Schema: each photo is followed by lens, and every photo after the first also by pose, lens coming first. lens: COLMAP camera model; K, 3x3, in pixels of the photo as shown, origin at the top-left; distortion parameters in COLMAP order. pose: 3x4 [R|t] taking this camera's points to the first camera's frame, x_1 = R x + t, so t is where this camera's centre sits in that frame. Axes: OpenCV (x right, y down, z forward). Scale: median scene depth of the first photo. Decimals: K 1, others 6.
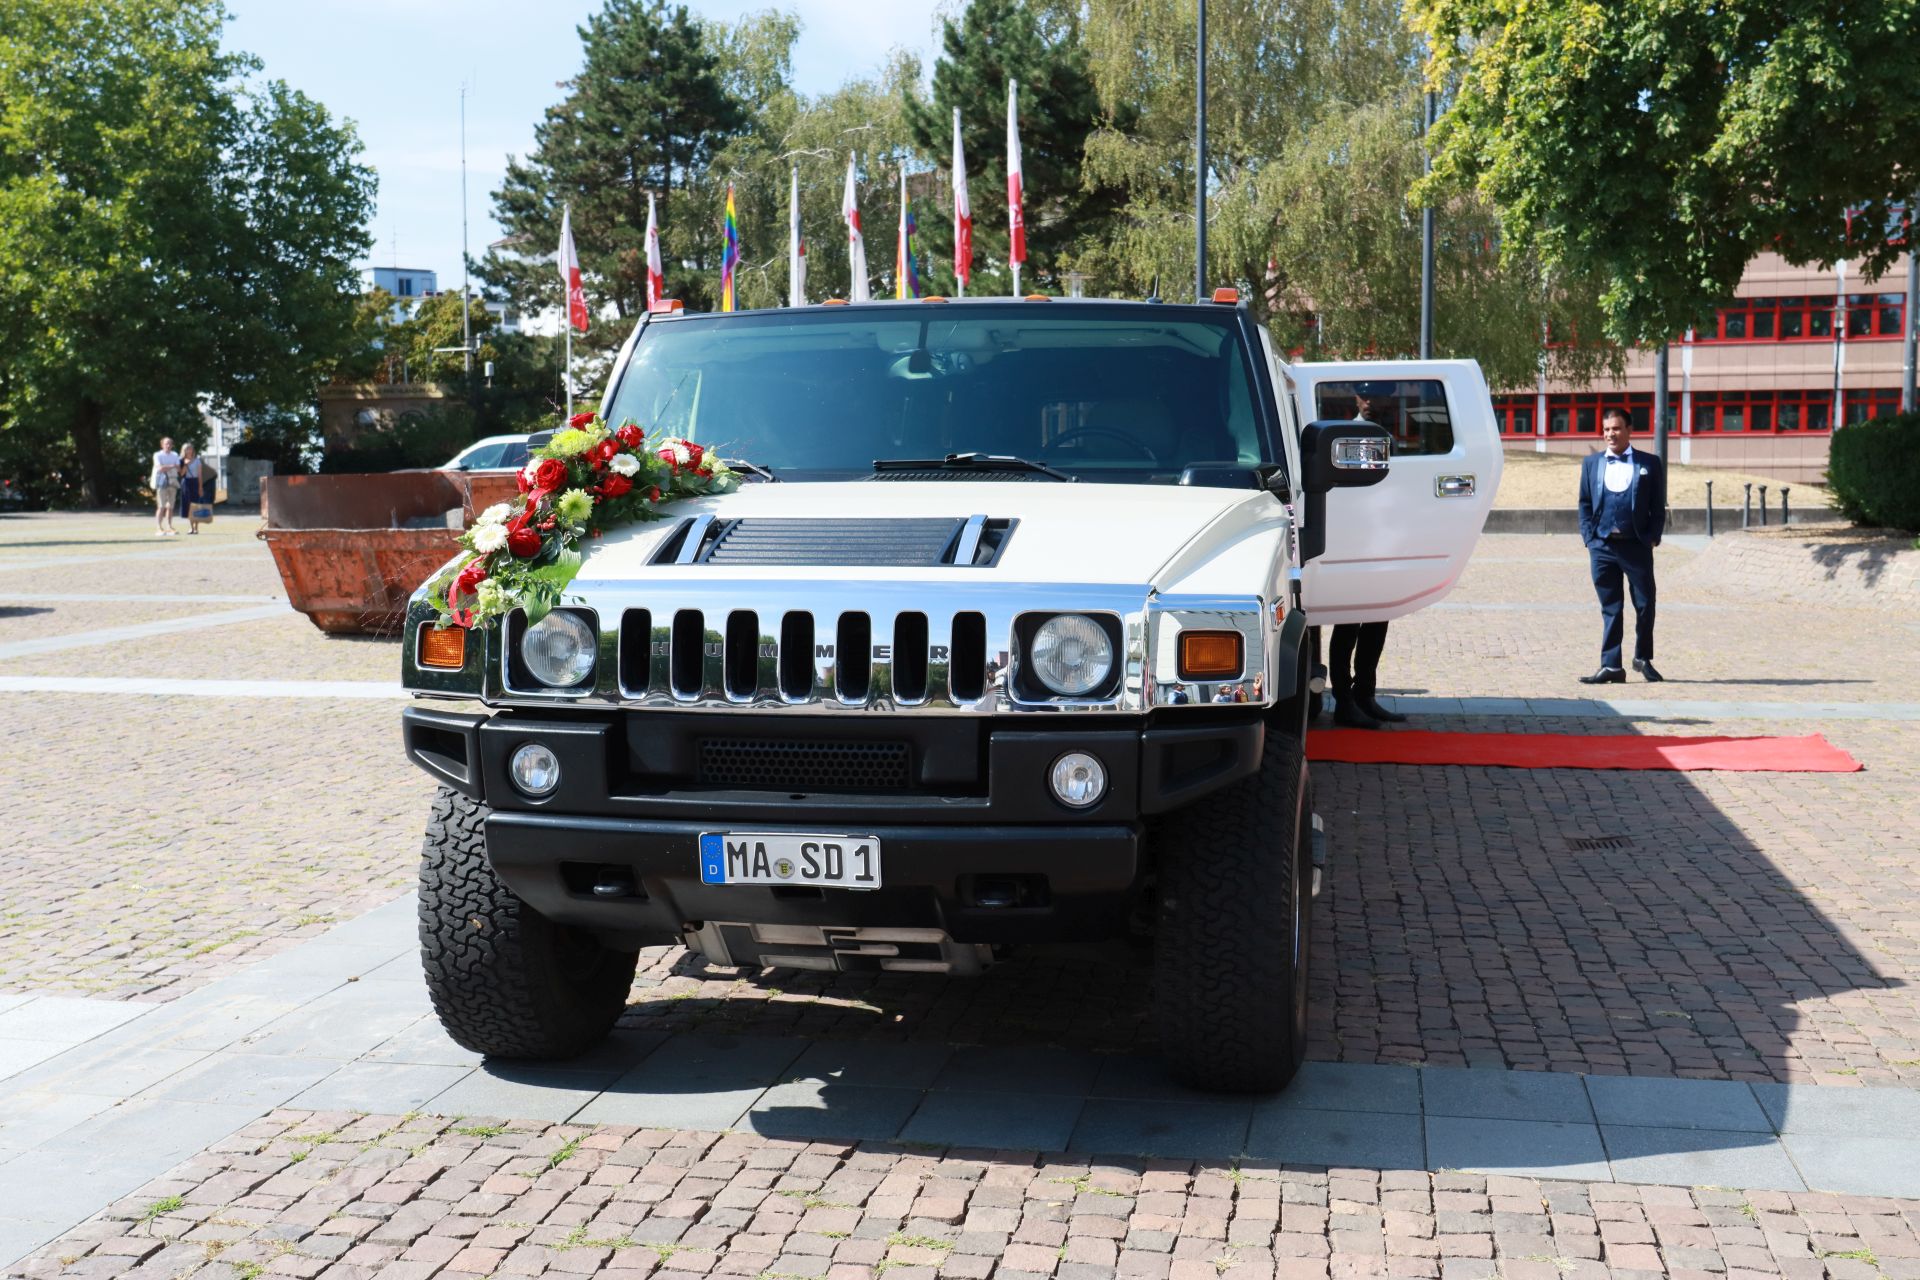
lens RADIAL K [[2126.1, 0, 941.6], [0, 2126.1, 647.7], [0, 0, 1]] dist [0.006308, 0.019565]
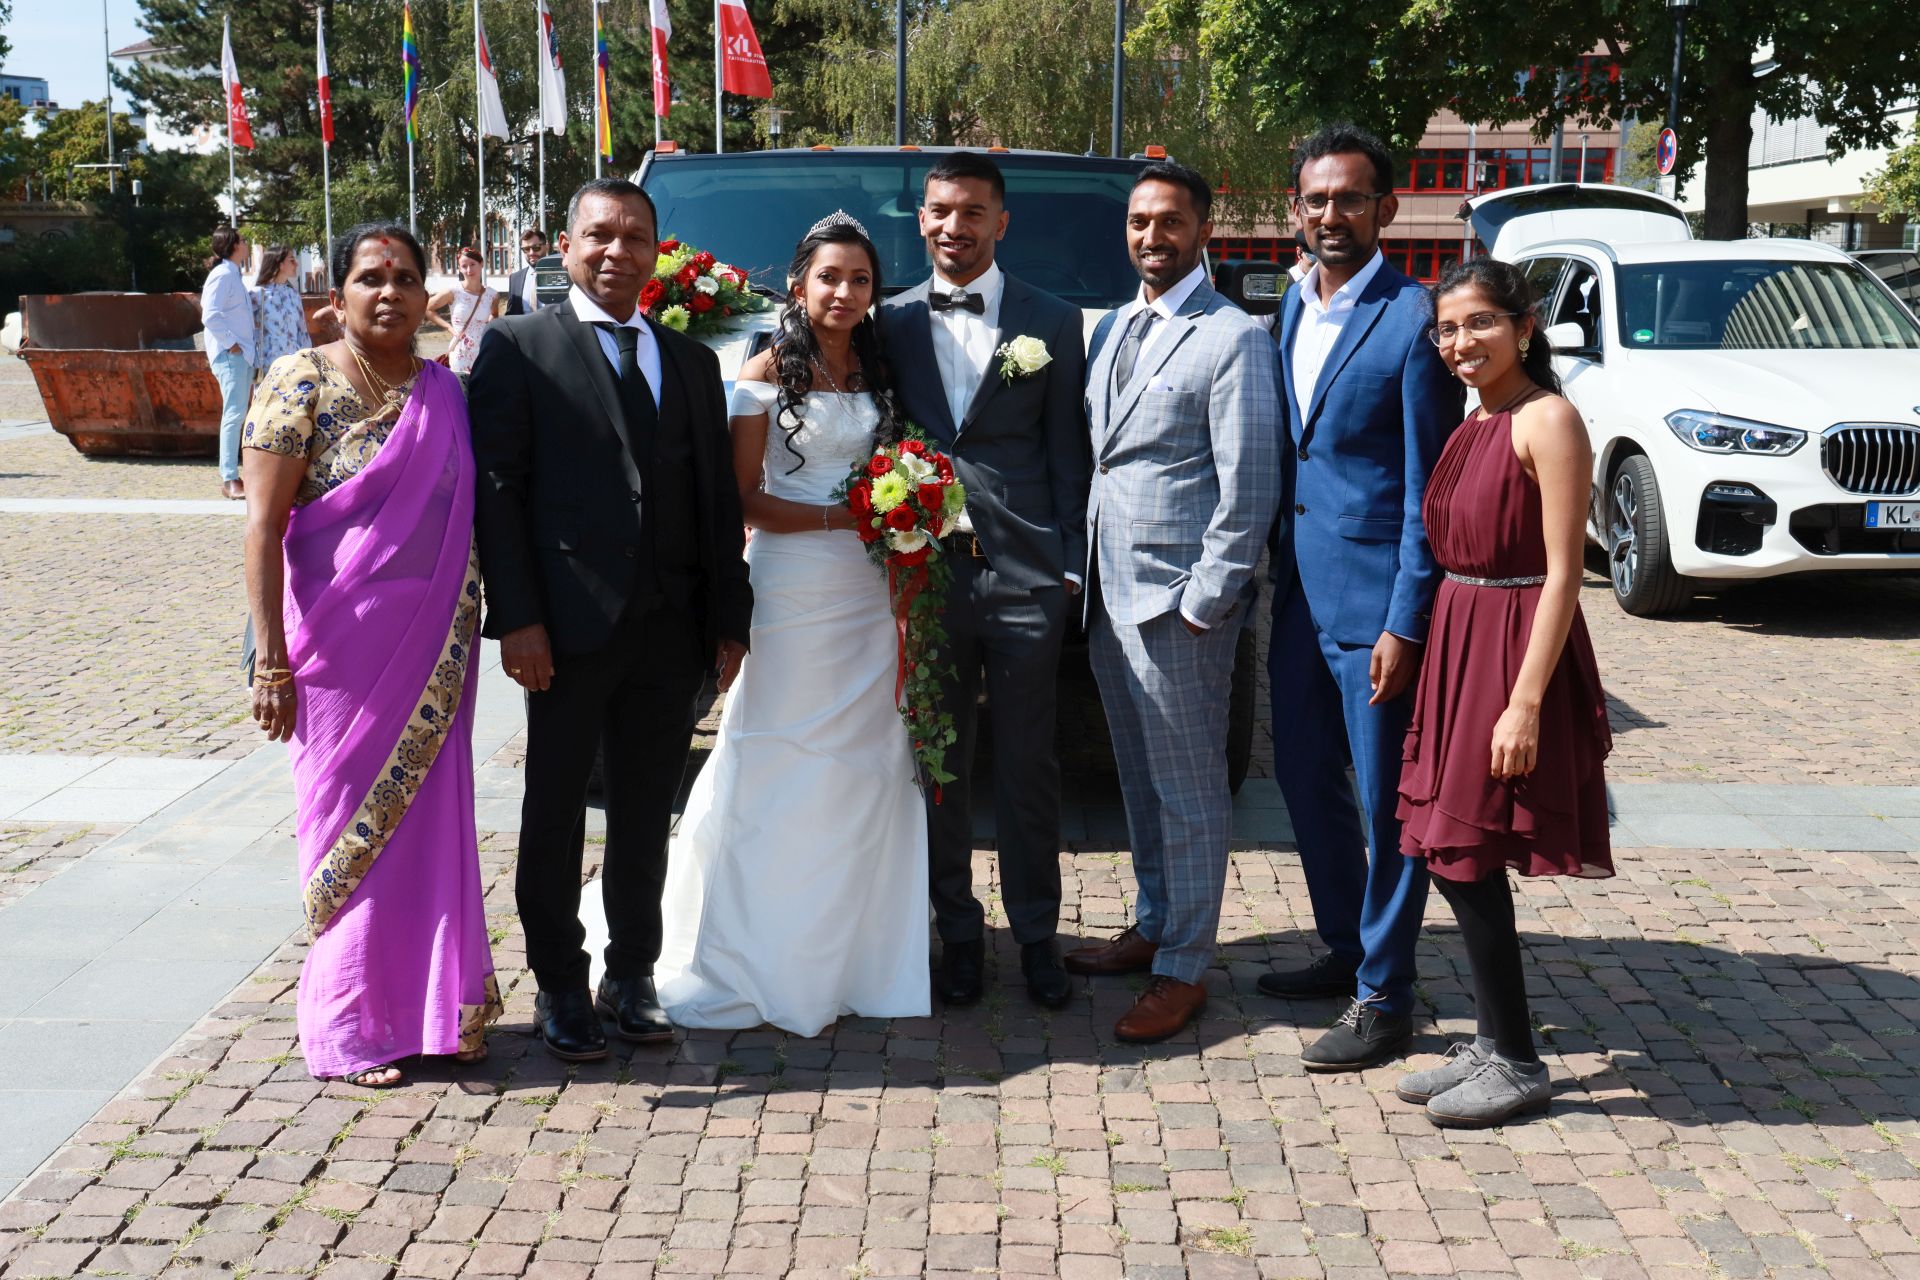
lens RADIAL K [[2142.9, 0, 925.7], [0, 2142.9, 641.5], [0, 0, 1]] dist [0.012568, -0.005754]
pose [[0.986686, -0.009411, 0.162363, -0.030508], [-0.002243, 0.997442, 0.071443, 0.003619], [-0.162620, -0.070856, 0.984141, -0.028979]]
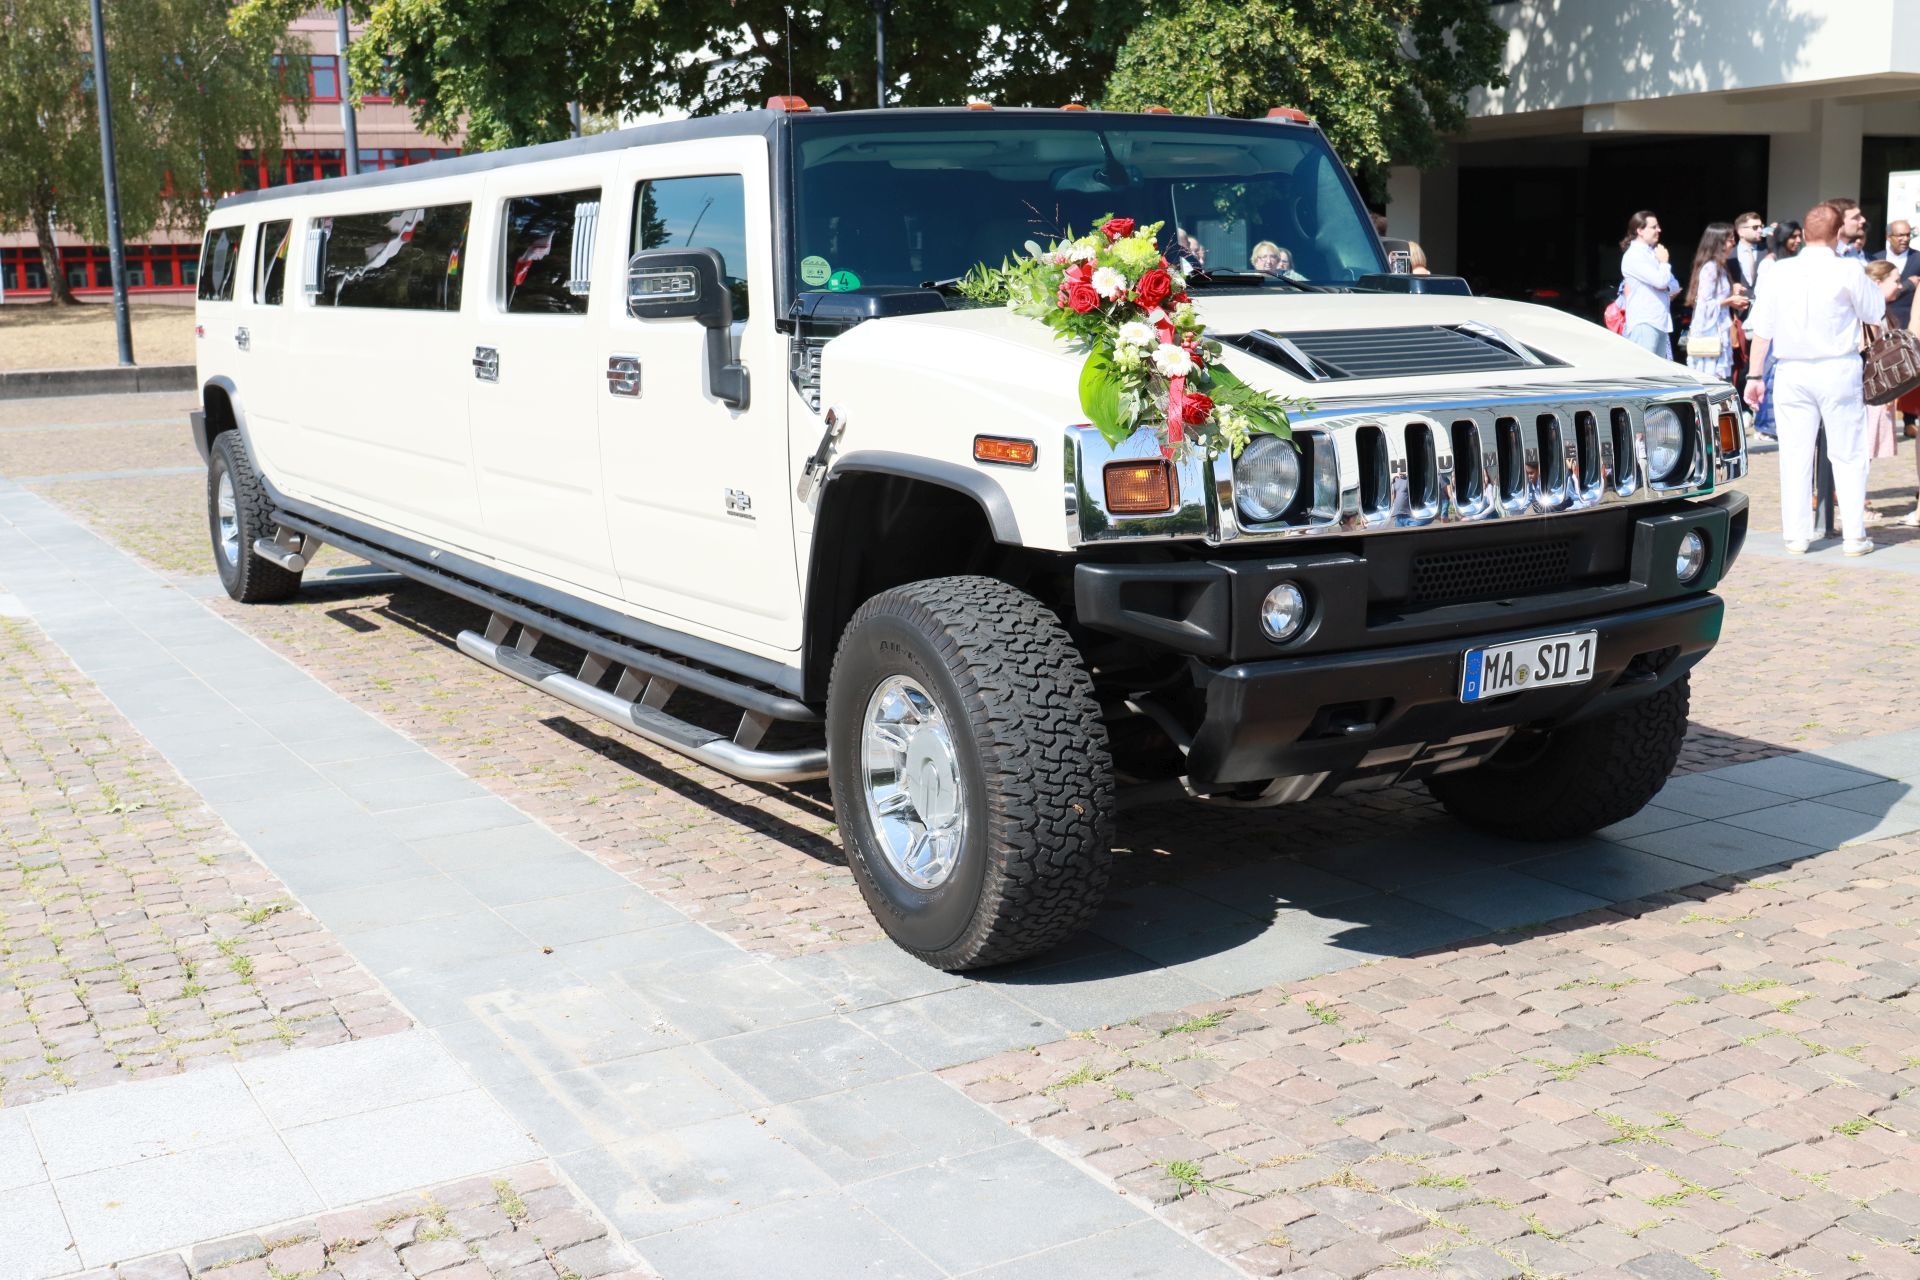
lens RADIAL K [[2126.1, 0, 941.6], [0, 2126.1, 647.7], [0, 0, 1]] dist [0.006308, 0.019565]
pose [[0.742420, -0.127927, 0.657607, -0.114793], [0.084513, 0.991641, 0.097495, -0.003628], [-0.664583, -0.016806, 0.747026, 0.053306]]
